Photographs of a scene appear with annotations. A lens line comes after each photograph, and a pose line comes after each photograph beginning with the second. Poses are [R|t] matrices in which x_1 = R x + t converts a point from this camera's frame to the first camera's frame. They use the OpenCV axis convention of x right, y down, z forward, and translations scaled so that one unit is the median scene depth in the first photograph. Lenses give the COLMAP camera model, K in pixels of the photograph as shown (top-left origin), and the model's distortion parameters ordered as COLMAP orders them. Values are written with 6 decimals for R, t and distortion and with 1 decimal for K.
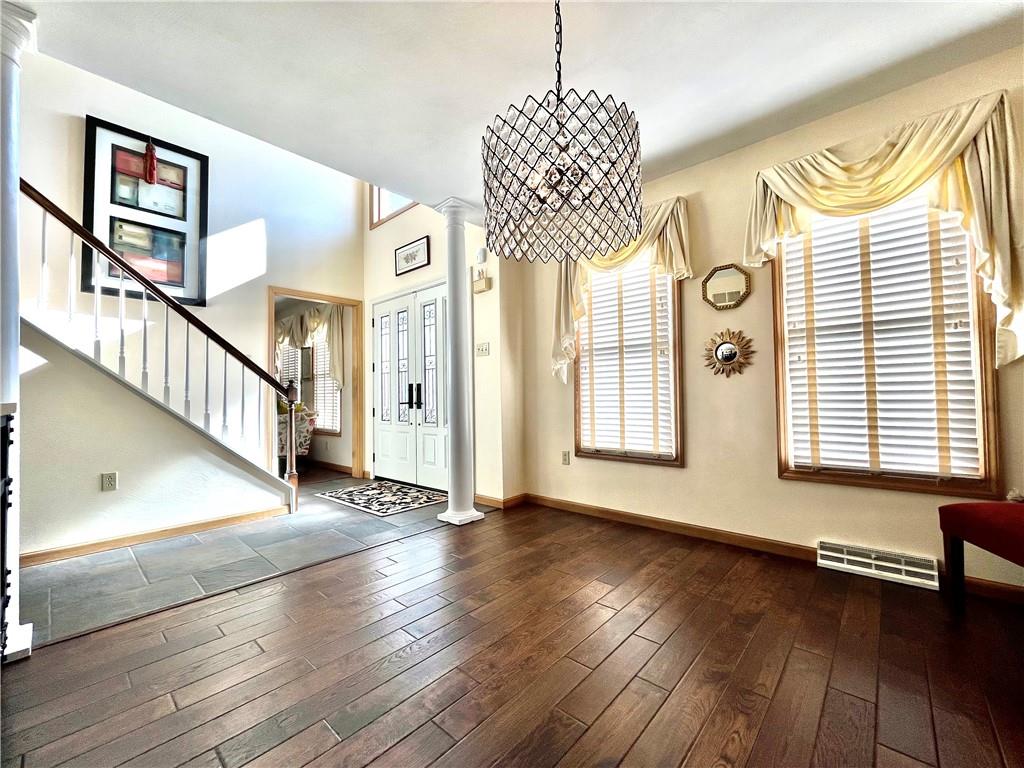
lens RADIAL K [[417.4, 0, 512.0], [0, 417.4, 384.0], [0, 0, 1]] dist [-0.002023, -0.000320]
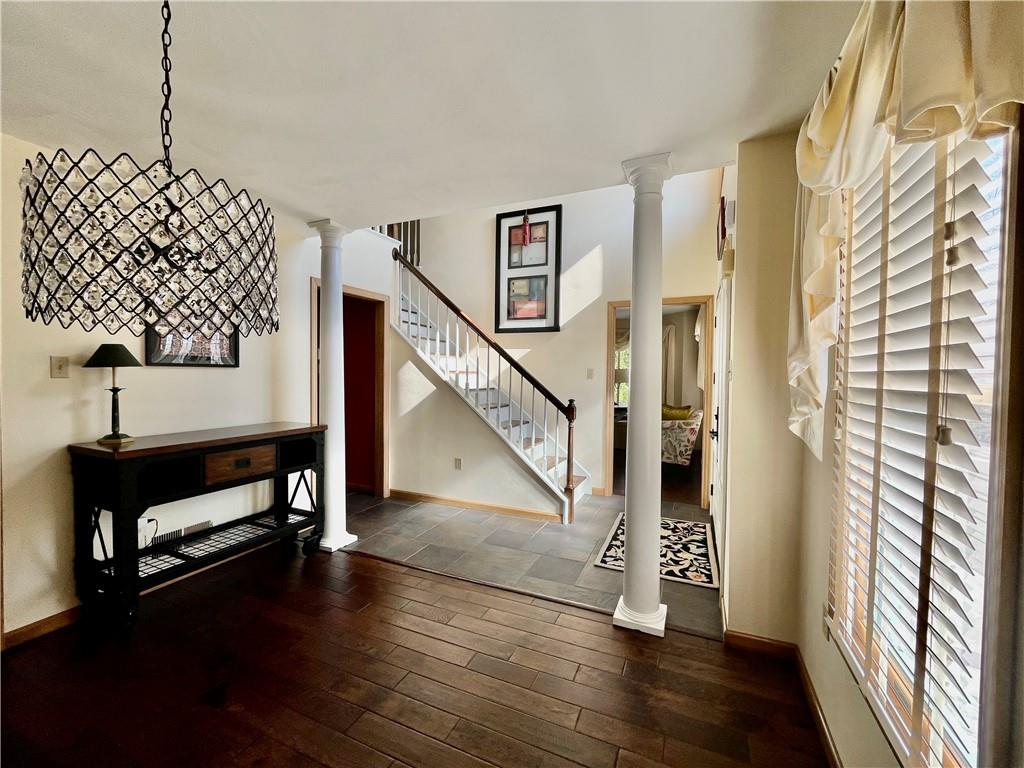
lens RADIAL K [[416.5, 0, 511.0], [0, 416.5, 390.5], [0, 0, 1]] dist [-0.000666, -0.000059]
pose [[0.319418, 0.056769, -0.945912, 0.420799], [0.013780, 0.997820, 0.064538, -0.105408], [0.947514, -0.033649, 0.317940, 0.524469]]
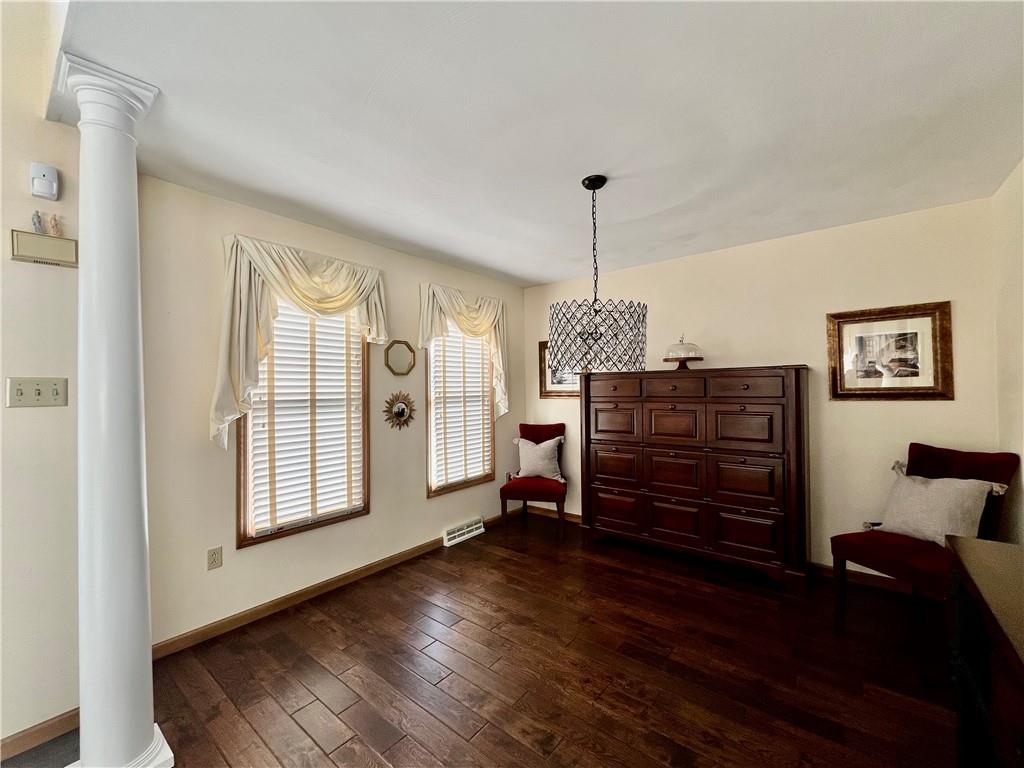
lens RADIAL K [[418.9, 0, 512.5], [0, 418.9, 385.4], [0, 0, 1]] dist [-0.003054, -0.000339]
pose [[-0.065581, 0.032699, 0.997311, -0.559038], [-0.005086, 0.999439, -0.033103, -0.079730], [-0.997834, -0.007244, -0.065377, 0.538243]]
